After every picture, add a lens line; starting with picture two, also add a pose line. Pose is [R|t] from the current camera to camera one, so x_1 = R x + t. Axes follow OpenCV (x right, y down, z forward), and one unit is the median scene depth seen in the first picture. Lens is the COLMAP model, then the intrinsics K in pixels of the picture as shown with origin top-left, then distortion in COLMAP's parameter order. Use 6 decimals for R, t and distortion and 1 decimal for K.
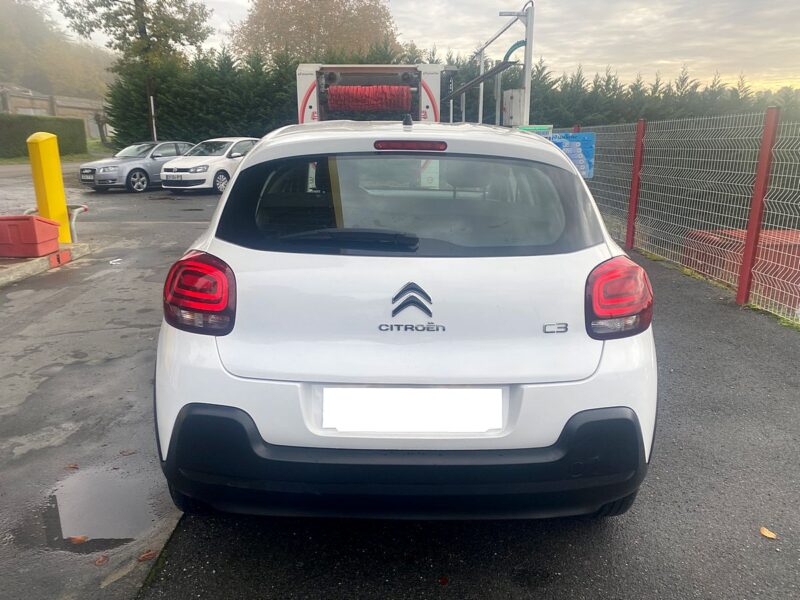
lens RADIAL K [[605.6, 0, 402.9], [0, 605.6, 304.1], [0, 0, 1]] dist [0.003416, -0.005295]
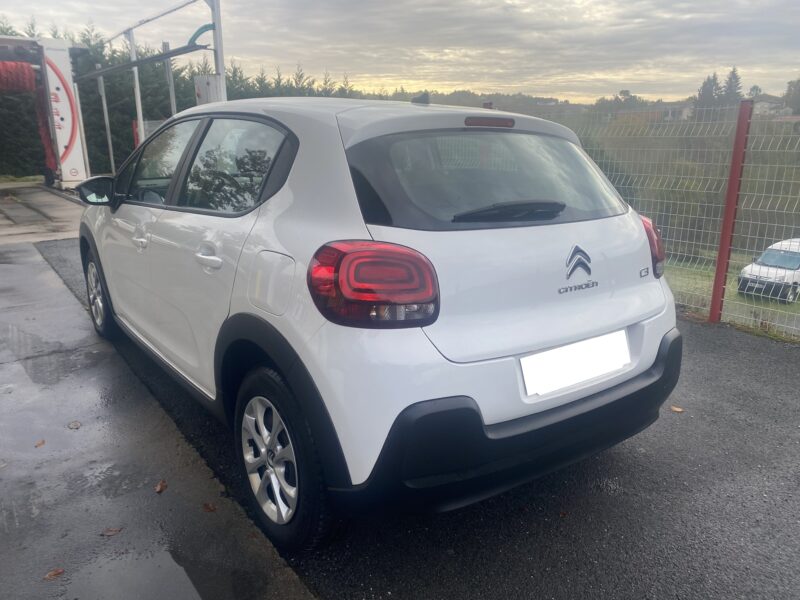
lens RADIAL K [[605.6, 0, 398.1], [0, 605.6, 305.1], [0, 0, 1]] dist [0.003416, -0.005295]
pose [[0.811855, -0.149438, 0.564411, -0.099906], [0.141767, 0.988215, 0.057729, -0.004438], [-0.566387, 0.033147, 0.823473, 0.031874]]
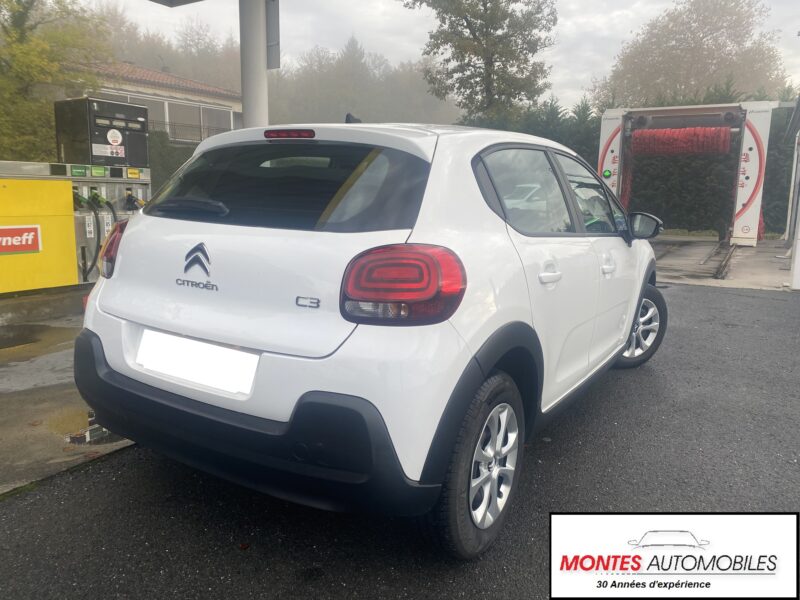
lens RADIAL K [[605.6, 0, 405.4], [0, 605.6, 293.7], [0, 0, 1]] dist [0.003416, -0.005295]
pose [[0.843250, 0.105536, -0.527059, 0.105438], [-0.157299, 0.986061, -0.054221, 0.006350], [0.513991, 0.128627, 0.848097, 0.029224]]
